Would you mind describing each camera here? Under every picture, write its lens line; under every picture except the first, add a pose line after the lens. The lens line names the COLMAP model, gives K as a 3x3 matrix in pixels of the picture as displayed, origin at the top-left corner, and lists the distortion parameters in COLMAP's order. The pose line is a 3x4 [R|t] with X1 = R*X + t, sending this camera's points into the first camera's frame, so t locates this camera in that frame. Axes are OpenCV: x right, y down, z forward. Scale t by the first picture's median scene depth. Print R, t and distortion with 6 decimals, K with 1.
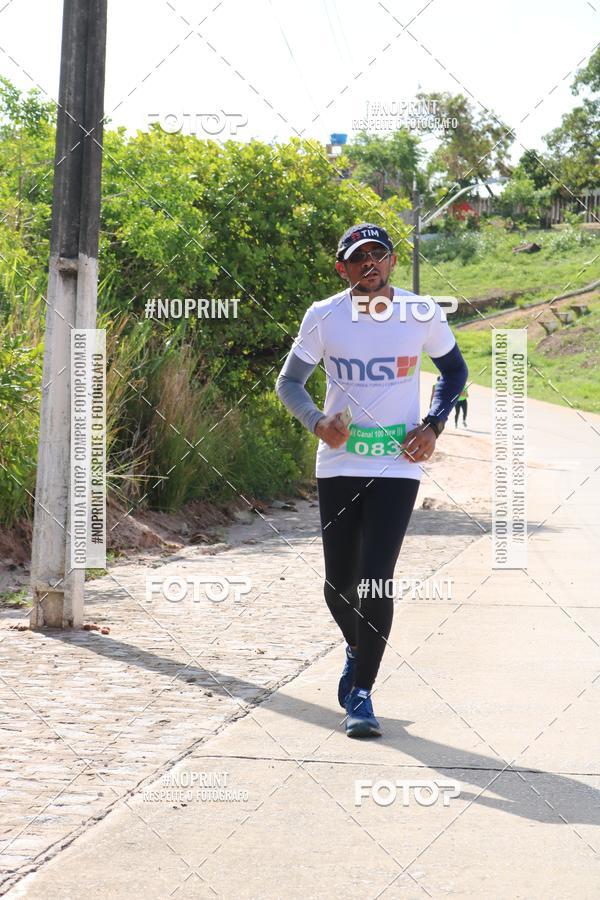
lens RADIAL K [[2061.7, 0, 299.9], [0, 2061.7, 450.0], [0, 0, 1]] dist [-0.023379, 0.051626]
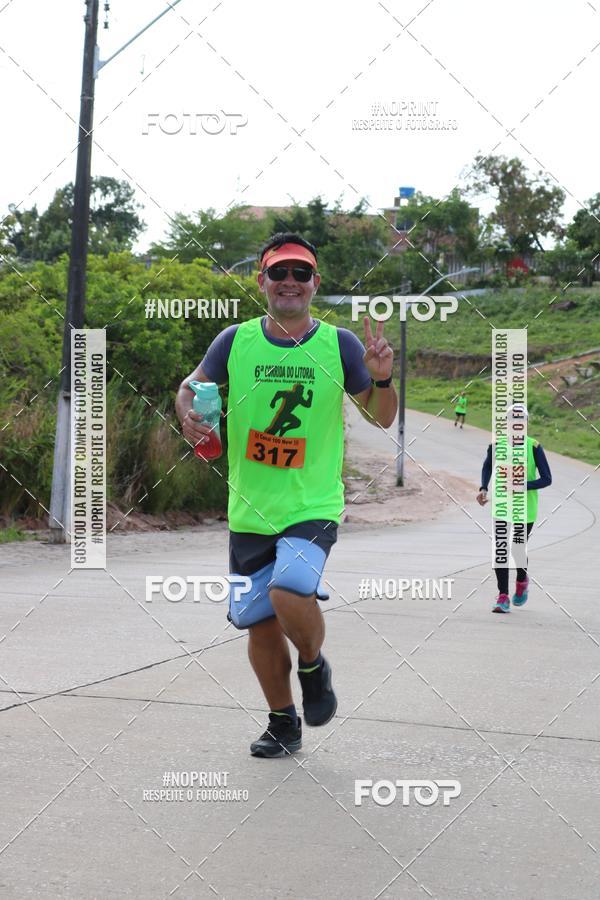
lens RADIAL K [[2161.4, 0, 297.2], [0, 2161.4, 451.6], [0, 0, 1]] dist [0.039982, -0.118226]
pose [[0.998675, 0.021274, -0.046868, 0.026280], [-0.022113, 0.999603, -0.017443, 0.001440], [0.046479, 0.018457, 0.998749, -0.145145]]
